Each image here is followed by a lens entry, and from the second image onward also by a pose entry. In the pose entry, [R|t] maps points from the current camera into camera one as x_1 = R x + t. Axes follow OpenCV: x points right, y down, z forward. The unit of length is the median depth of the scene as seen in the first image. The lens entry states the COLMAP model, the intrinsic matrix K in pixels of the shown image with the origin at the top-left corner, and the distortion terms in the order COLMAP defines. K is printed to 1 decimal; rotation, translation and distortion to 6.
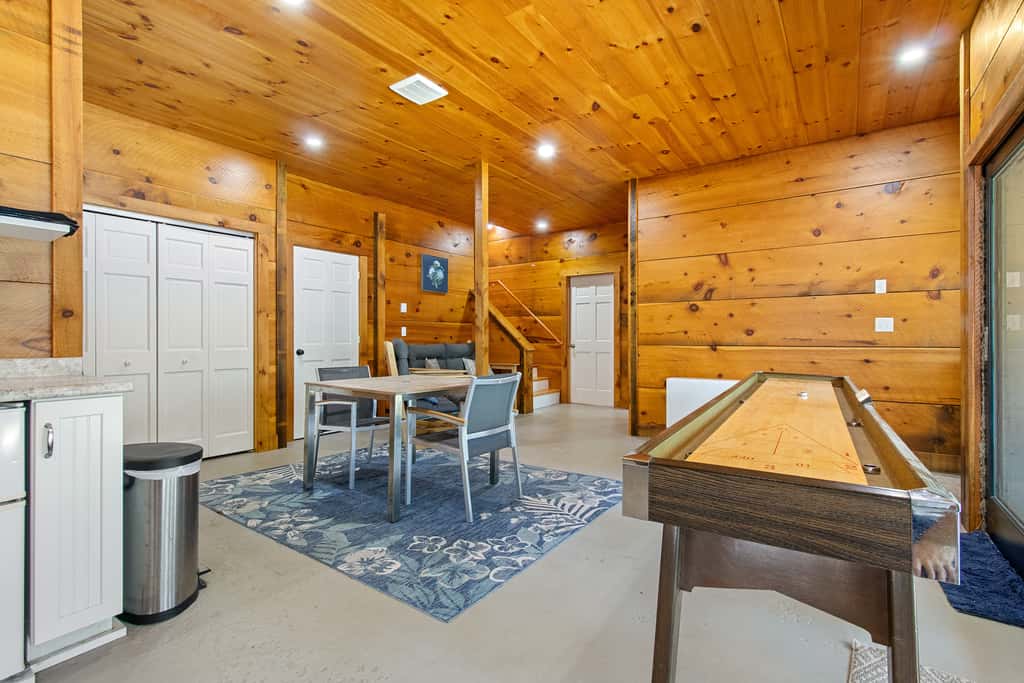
lens RADIAL K [[473.6, 0, 517.1], [0, 473.6, 335.7], [0, 0, 1]] dist [0.000872, -0.000228]
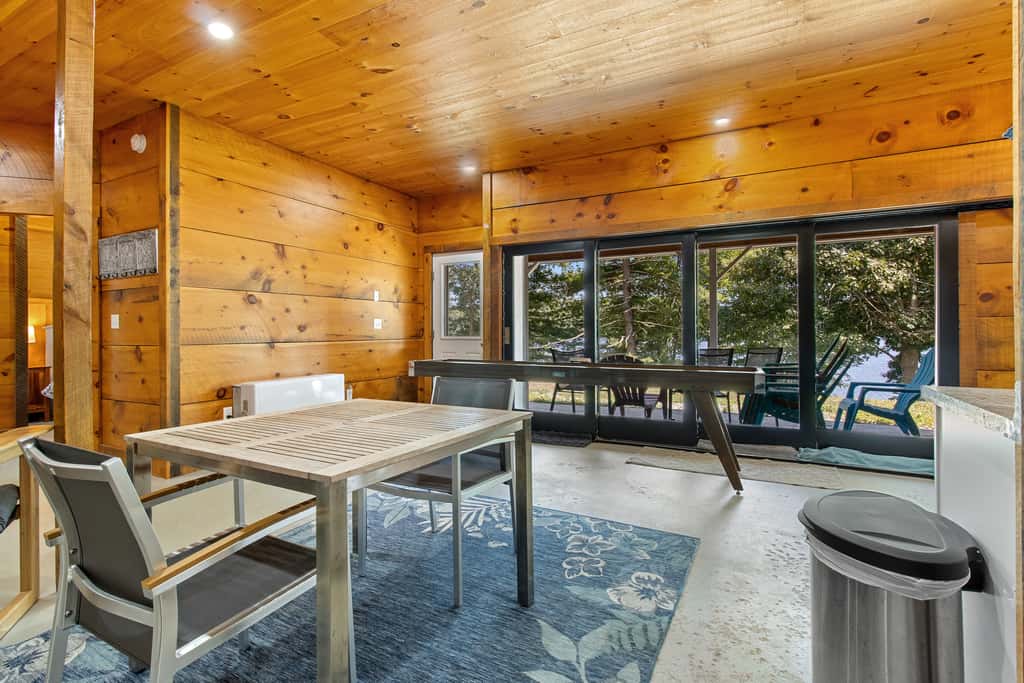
lens RADIAL K [[473.6, 0, 517.1], [0, 473.6, 335.7], [0, 0, 1]] dist [0.000872, -0.000228]
pose [[-0.125921, -0.008962, 0.992000, -0.938920], [-0.000431, 0.999960, 0.008979, -0.001728], [-0.992040, 0.000704, -0.125920, 1.103104]]
